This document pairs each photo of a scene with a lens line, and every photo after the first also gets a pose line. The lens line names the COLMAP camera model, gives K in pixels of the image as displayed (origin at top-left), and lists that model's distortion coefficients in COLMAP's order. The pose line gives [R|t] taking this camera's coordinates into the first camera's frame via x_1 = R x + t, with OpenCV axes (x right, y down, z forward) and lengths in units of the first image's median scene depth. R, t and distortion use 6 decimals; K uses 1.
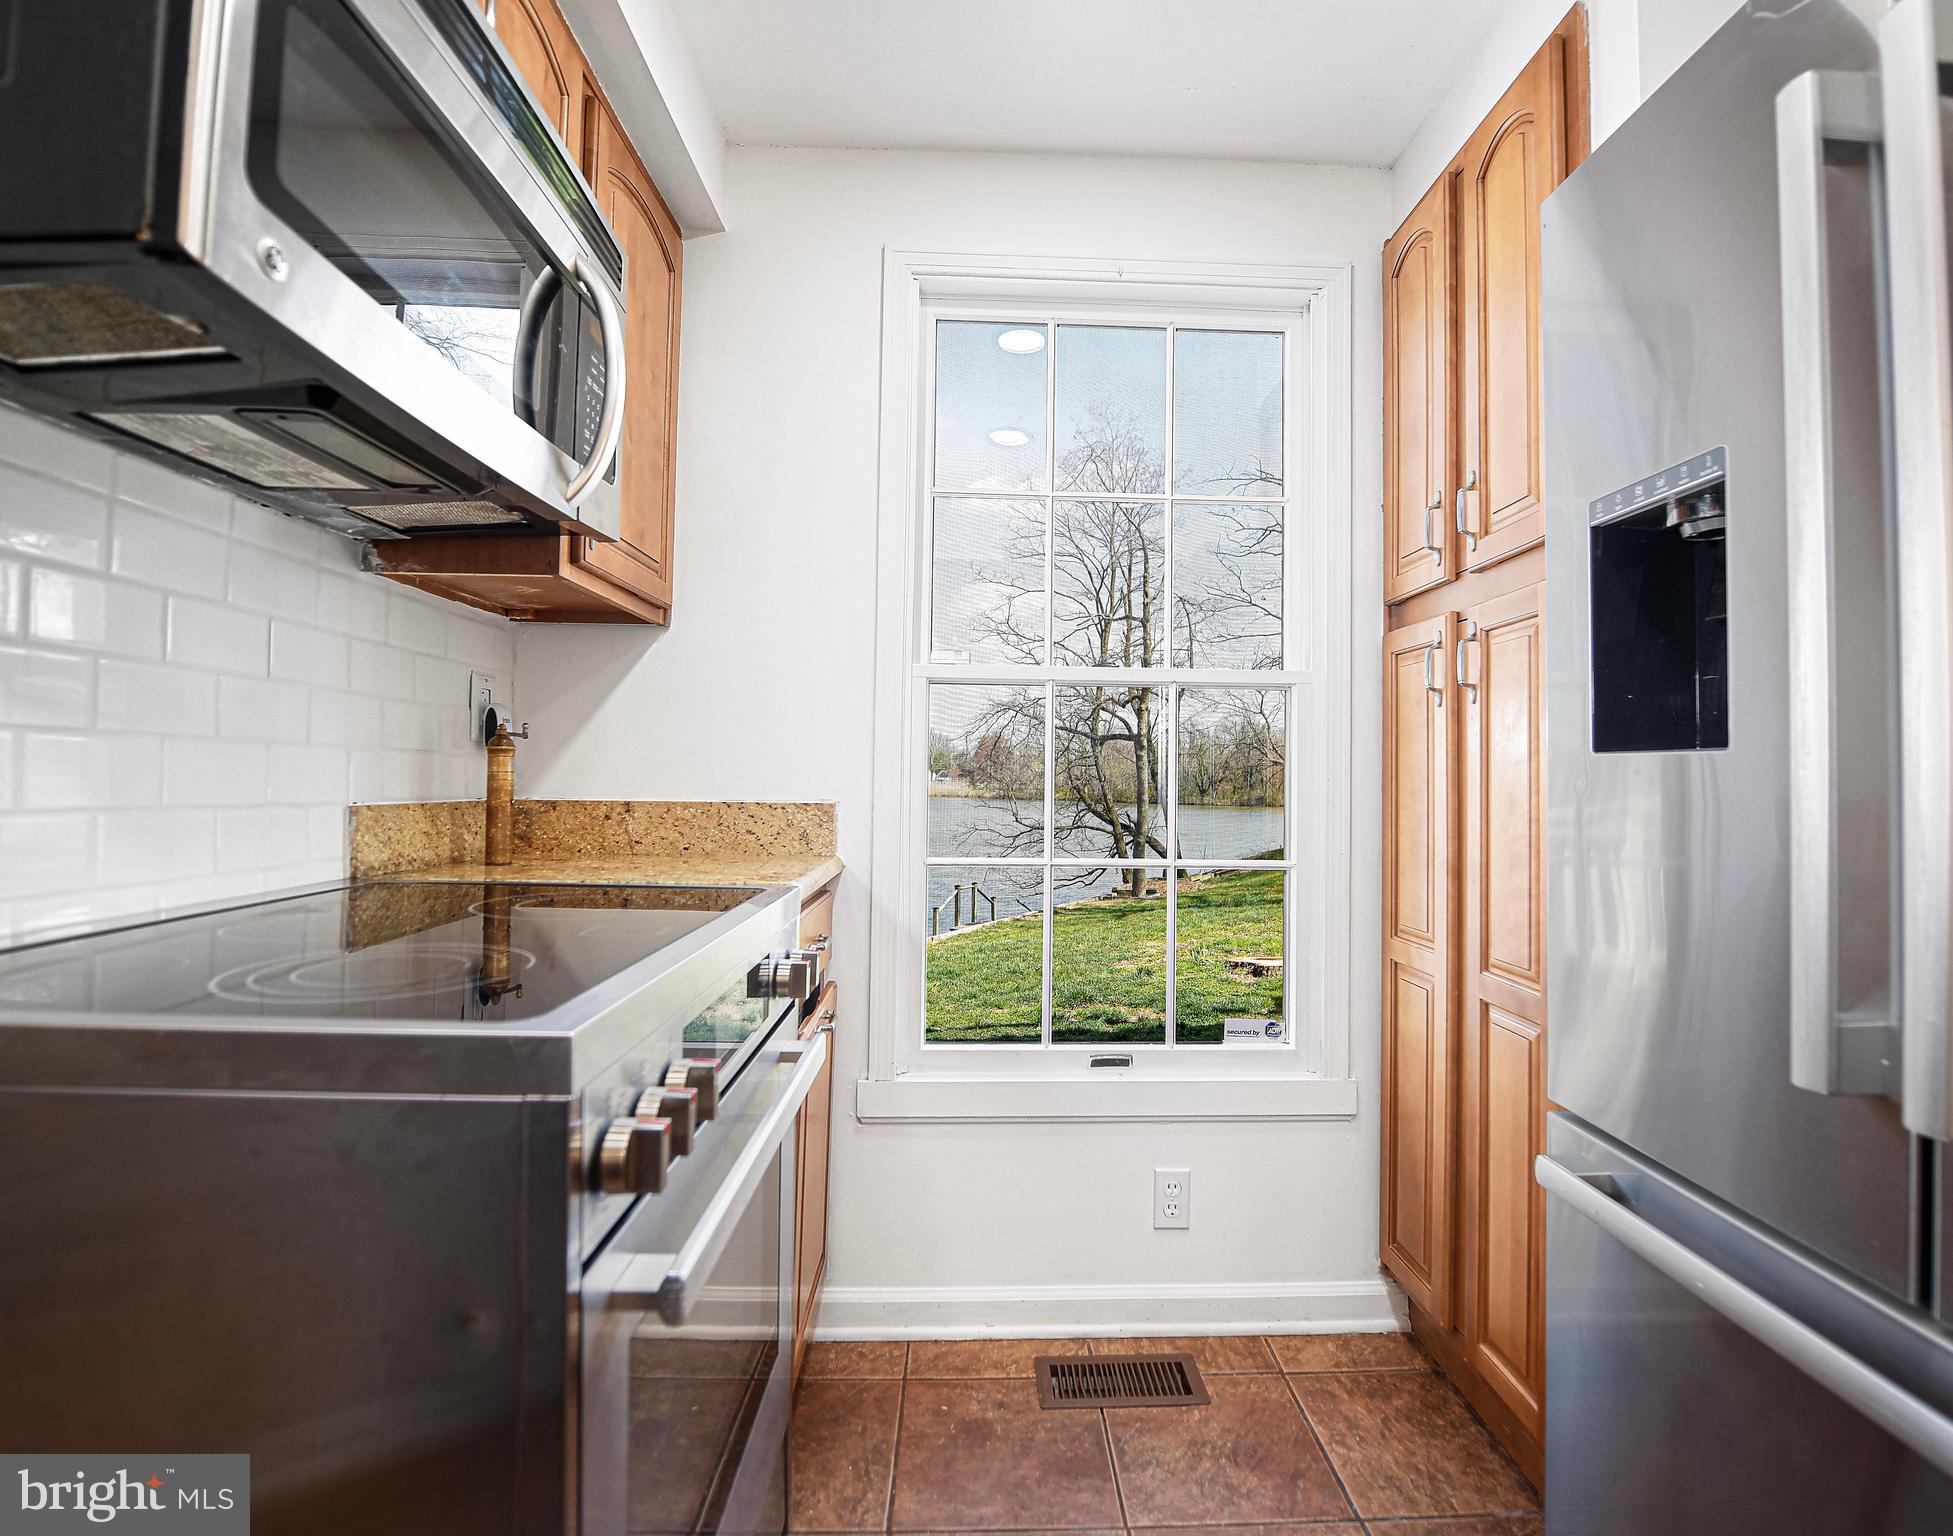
lens RADIAL K [[944.0, 0, 983.9], [0, 944.0, 762.0], [0, 0, 1]] dist [-0.020281, -0.000176]
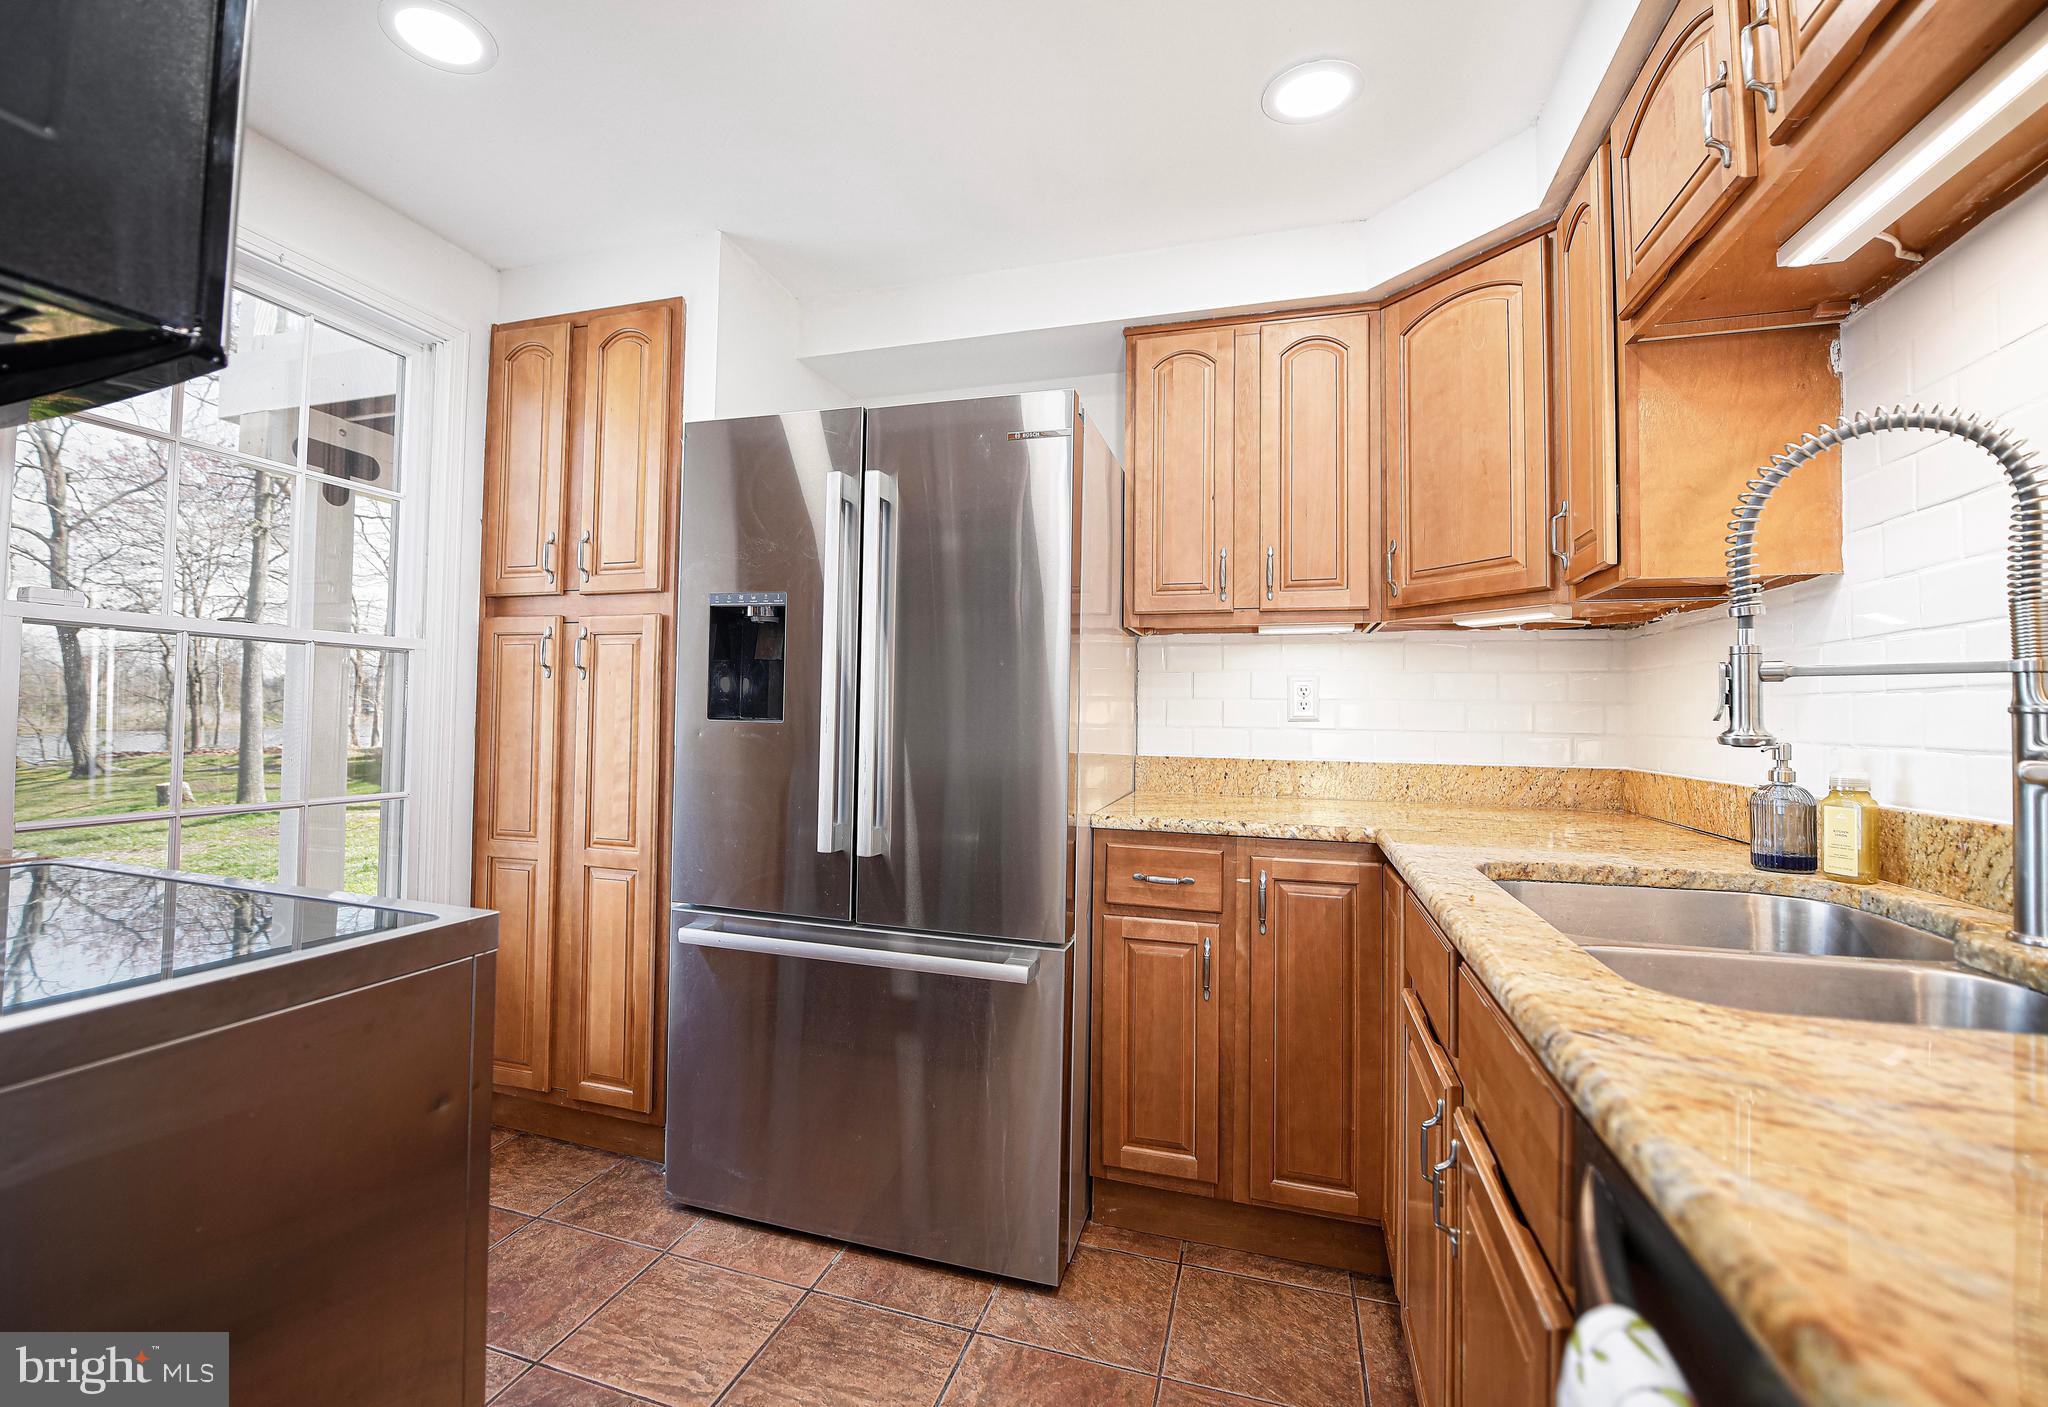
lens RADIAL K [[879.6, 0, 1015.2], [0, 879.6, 698.4], [0, 0, 1]] dist [-0.001253, -0.000553]
pose [[0.303910, 0.013321, 0.952608, -0.629181], [-0.031231, 0.999504, -0.004014, -0.044090], [-0.952189, -0.028531, 0.304175, -0.133893]]
